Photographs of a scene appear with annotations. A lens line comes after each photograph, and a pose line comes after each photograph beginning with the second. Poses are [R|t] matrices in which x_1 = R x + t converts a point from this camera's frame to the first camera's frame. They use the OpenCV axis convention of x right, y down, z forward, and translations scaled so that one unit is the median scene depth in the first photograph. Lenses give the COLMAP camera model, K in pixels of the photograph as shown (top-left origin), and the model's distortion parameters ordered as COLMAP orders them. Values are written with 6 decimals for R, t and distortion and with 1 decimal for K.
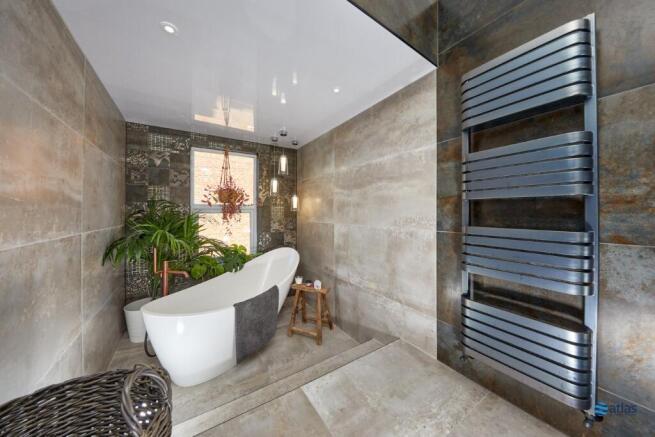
lens RADIAL K [[219.9, 0, 329.4], [0, 219.9, 212.1], [0, 0, 1]] dist [-0.003180, -0.000167]
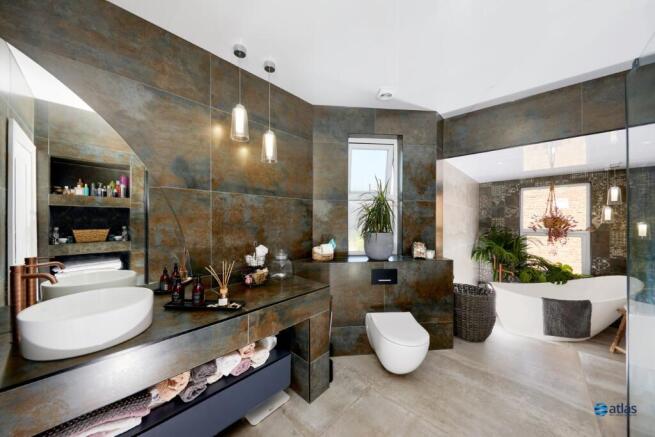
lens RADIAL K [[219.9, 0, 327.8], [0, 219.9, 220.3], [0, 0, 1]] dist [-0.003180, -0.000167]
pose [[0.234241, -0.004094, -0.972170, 0.457659], [-0.000139, 0.999991, -0.004245, -0.085384], [0.972179, 0.001130, 0.234238, -0.544674]]
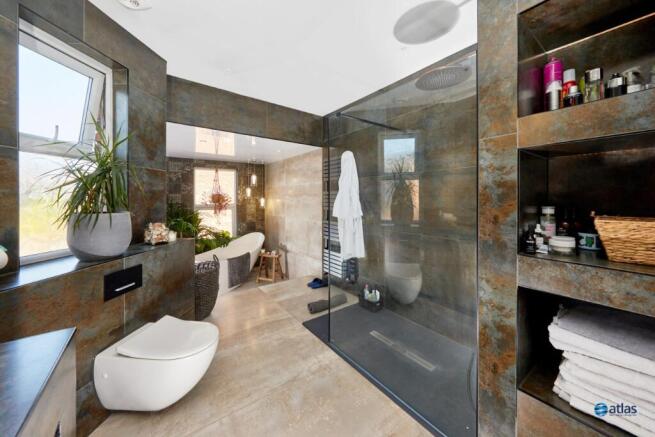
lens RADIAL K [[236.2, 0, 322.4], [0, 236.2, 198.6], [0, 0, 1]] dist [-0.001086, -0.000163]
pose [[0.998984, -0.003060, 0.044958, 0.200203], [0.003072, 0.999995, -0.000200, -0.075031], [-0.044957, 0.000338, 0.998989, -0.699685]]
